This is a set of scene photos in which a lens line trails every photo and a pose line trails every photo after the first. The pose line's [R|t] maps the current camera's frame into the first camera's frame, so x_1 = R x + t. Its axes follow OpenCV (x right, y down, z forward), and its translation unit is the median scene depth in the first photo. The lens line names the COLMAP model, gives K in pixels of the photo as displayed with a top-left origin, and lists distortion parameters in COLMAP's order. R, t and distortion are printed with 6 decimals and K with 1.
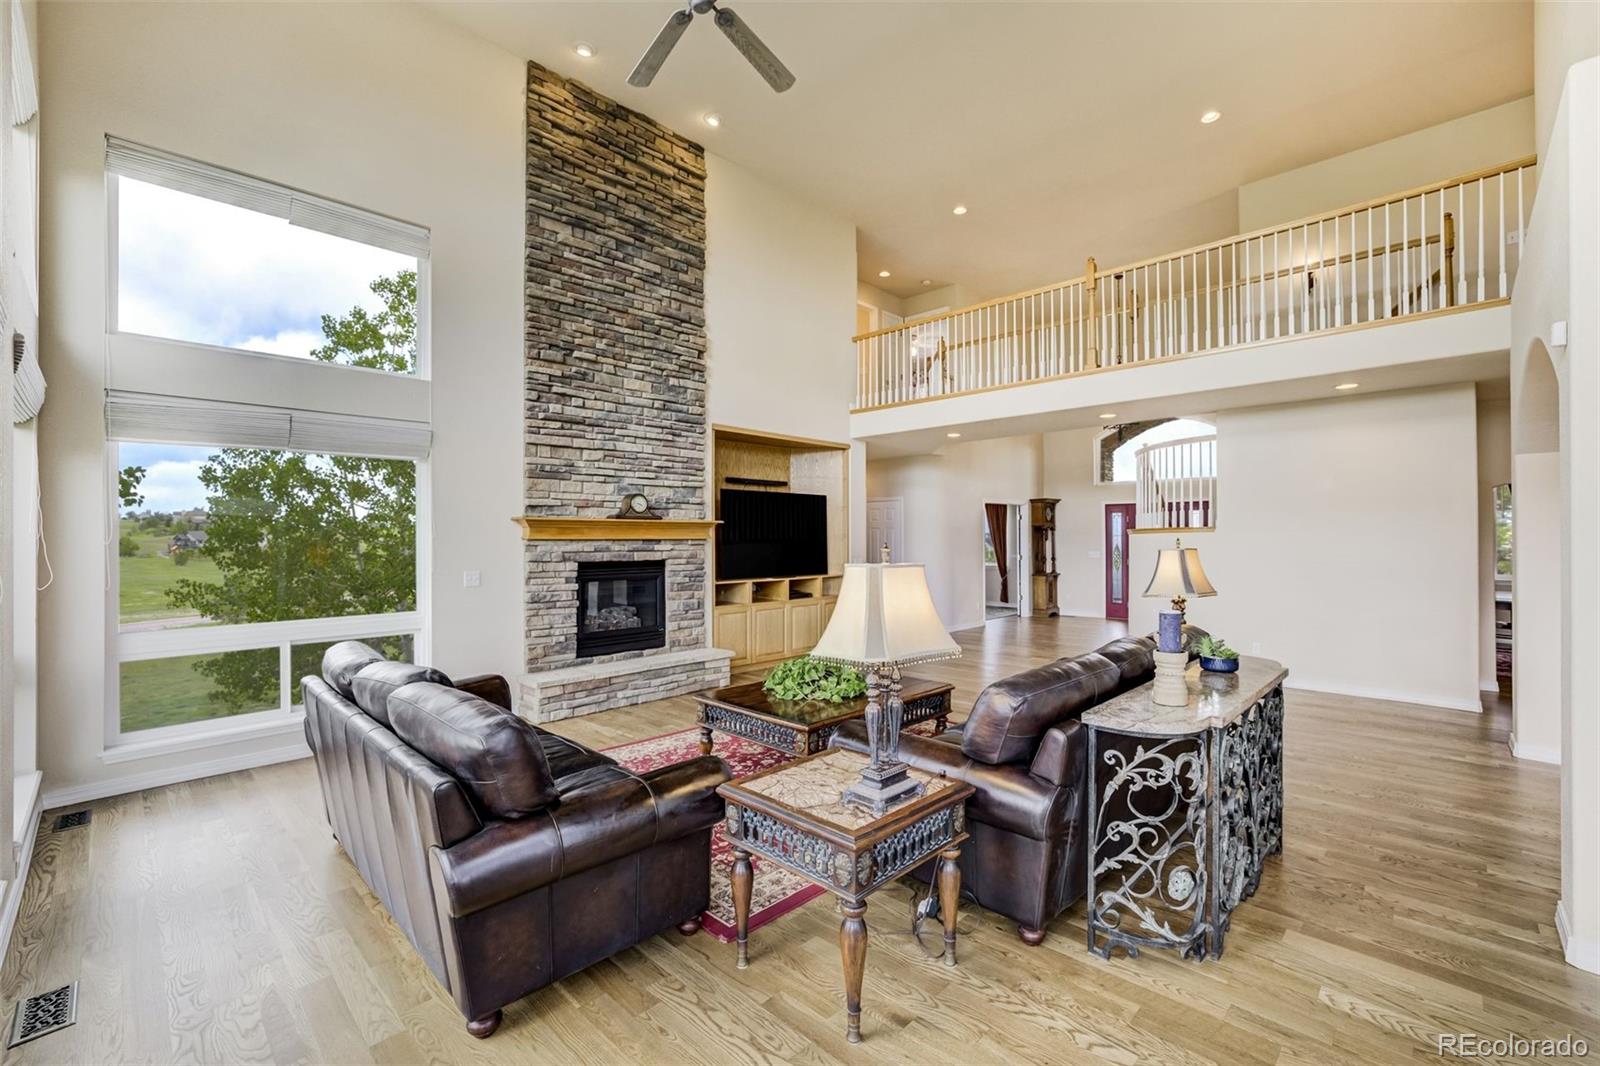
lens RADIAL K [[676.9, 0, 822.7], [0, 676.9, 532.6], [0, 0, 1]] dist [-0.043840, 0.014075]
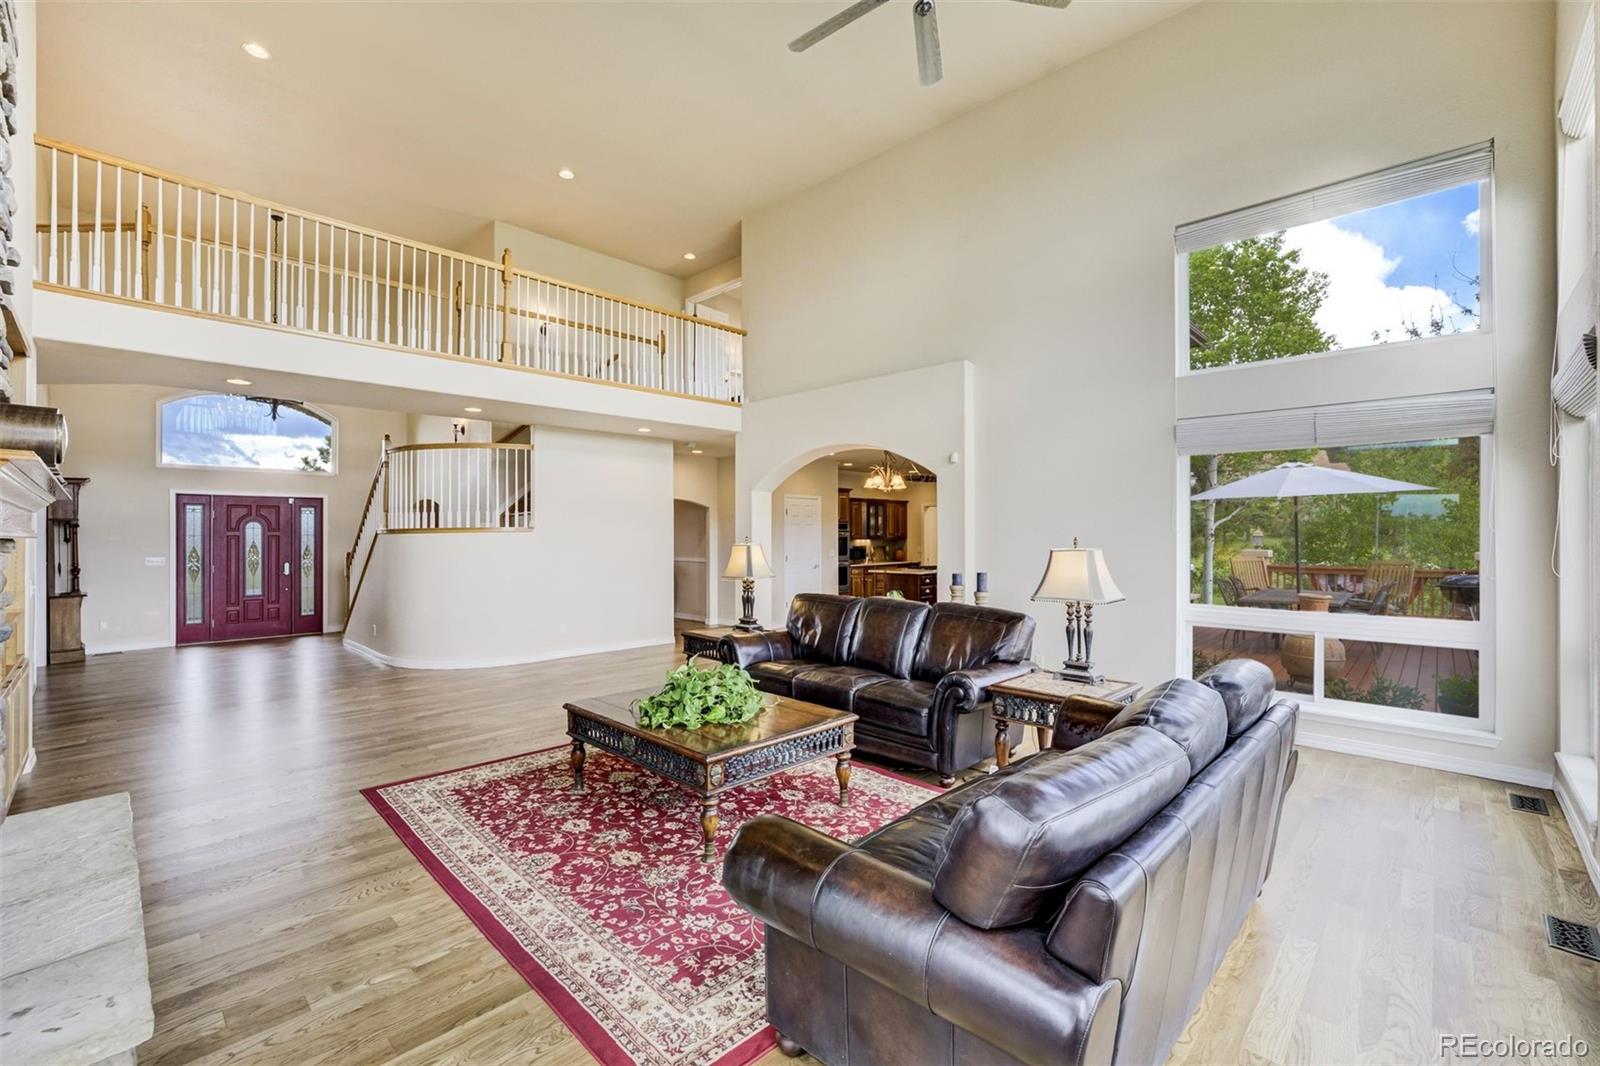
lens RADIAL K [[688.2, 0, 790.3], [0, 688.2, 534.5], [0, 0, 1]] dist [-0.038782, 0.000588]
pose [[0.024054, 0.001436, 0.999710, -0.506509], [-0.003705, 0.999992, -0.001348, 0.002167], [-0.999704, -0.003672, 0.024059, 0.493115]]
